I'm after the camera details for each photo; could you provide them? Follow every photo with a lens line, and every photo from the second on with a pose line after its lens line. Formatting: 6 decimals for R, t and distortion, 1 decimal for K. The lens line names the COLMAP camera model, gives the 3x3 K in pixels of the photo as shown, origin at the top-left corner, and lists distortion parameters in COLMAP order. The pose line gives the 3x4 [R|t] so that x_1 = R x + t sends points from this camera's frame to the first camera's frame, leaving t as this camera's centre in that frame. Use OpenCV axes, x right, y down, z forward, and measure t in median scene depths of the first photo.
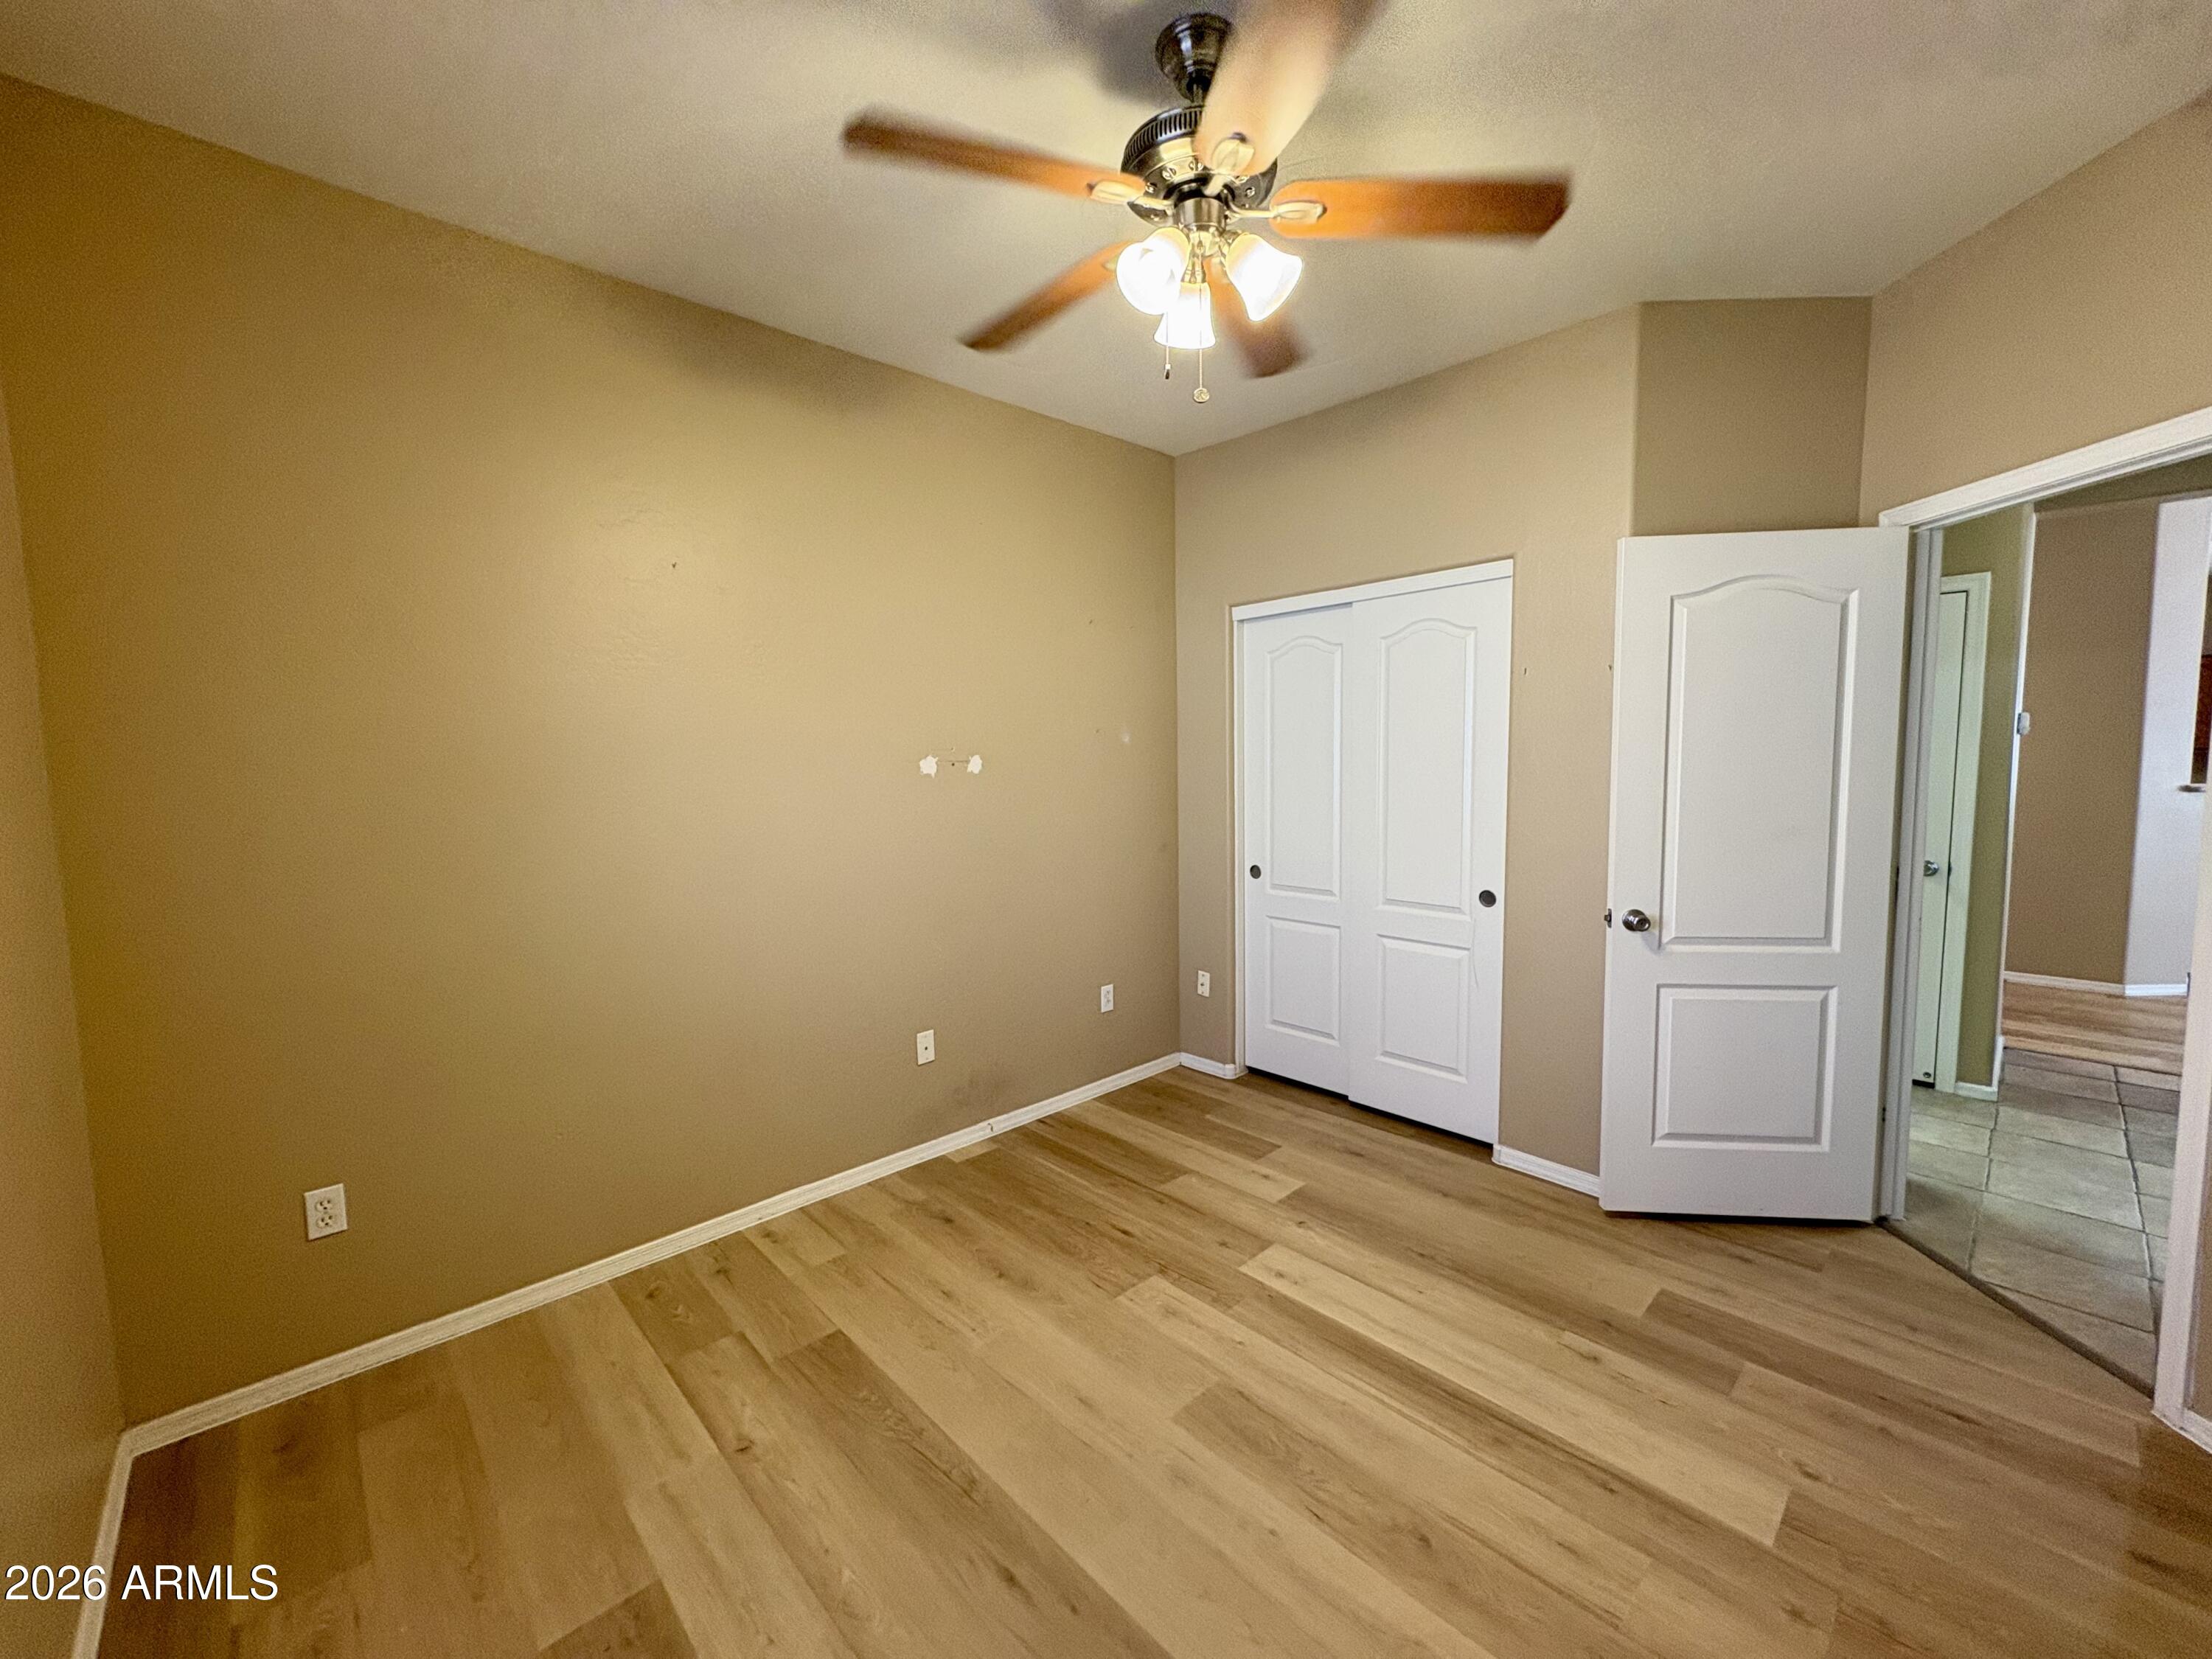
lens RADIAL K [[884.3, 0, 1095.7], [0, 884.3, 824.2], [0, 0, 1]] dist [0.000192, 0.000947]
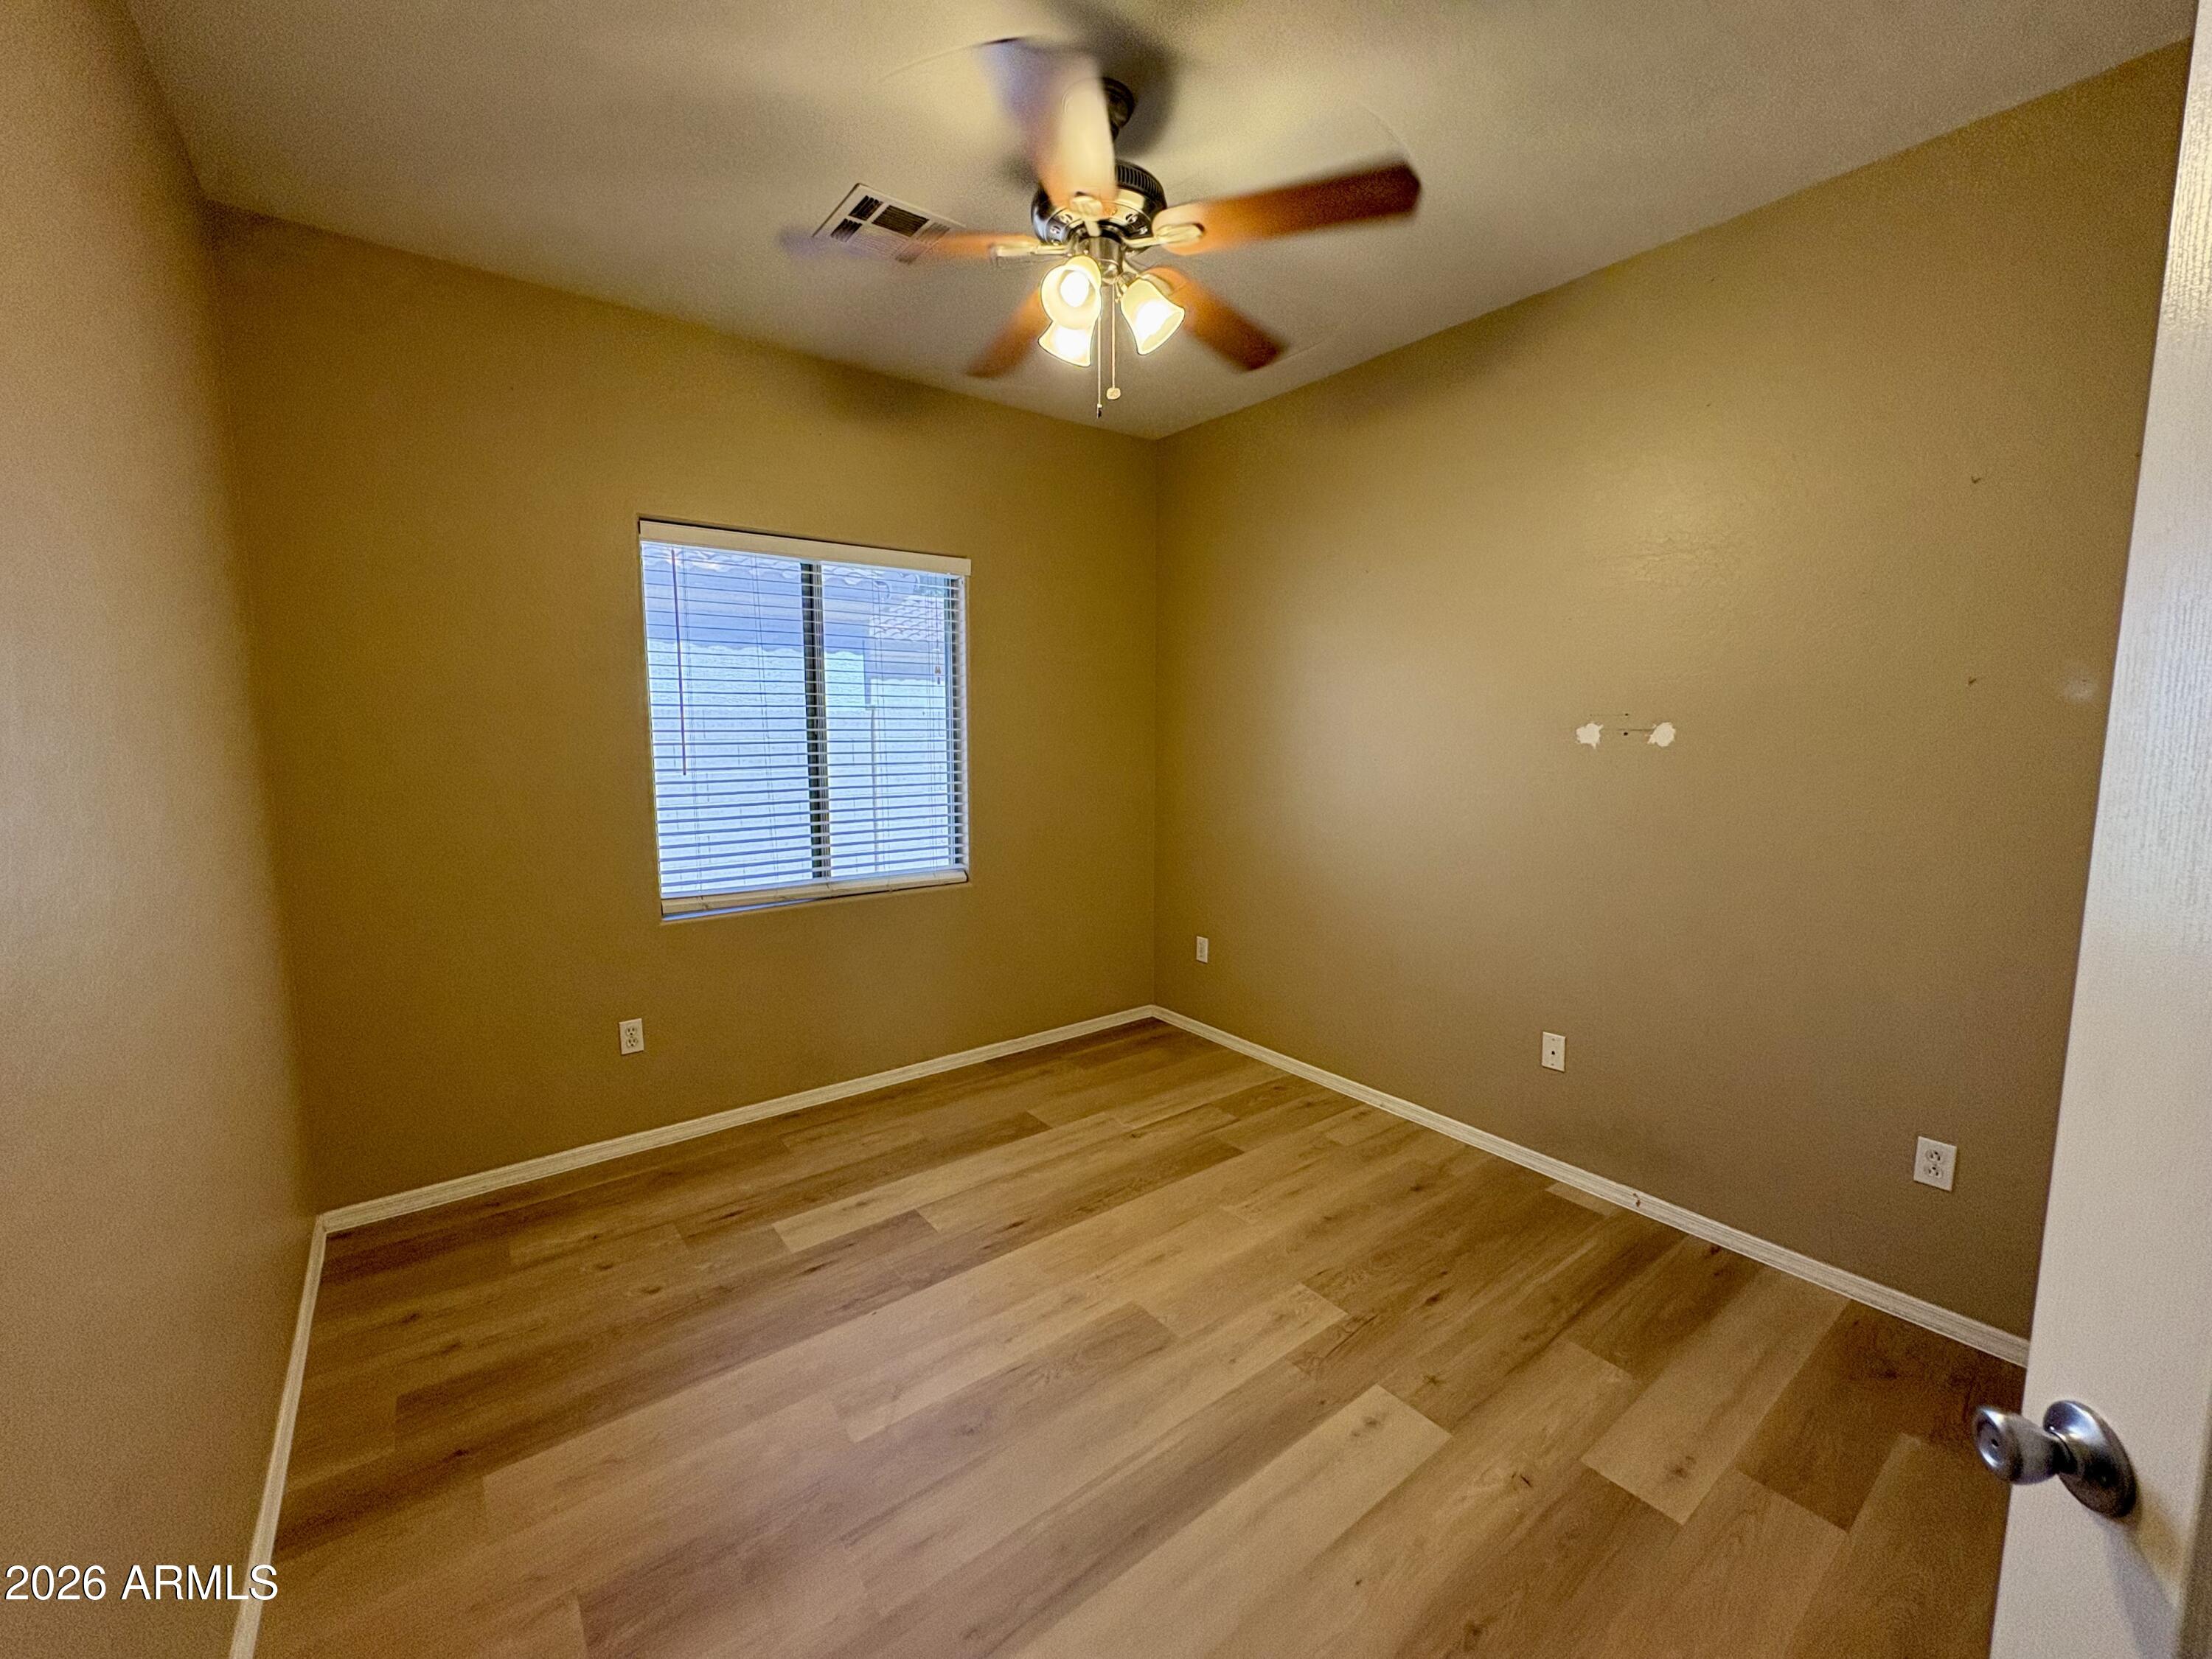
lens RADIAL K [[884.3, 0, 1117.9], [0, 884.3, 820.9], [0, 0, 1]] dist [0.000192, 0.000947]
pose [[-0.085750, 0.124337, -0.988528, 0.898007], [-0.081221, 0.988008, 0.131317, -0.074643], [0.993001, 0.091549, -0.074623, 0.789578]]
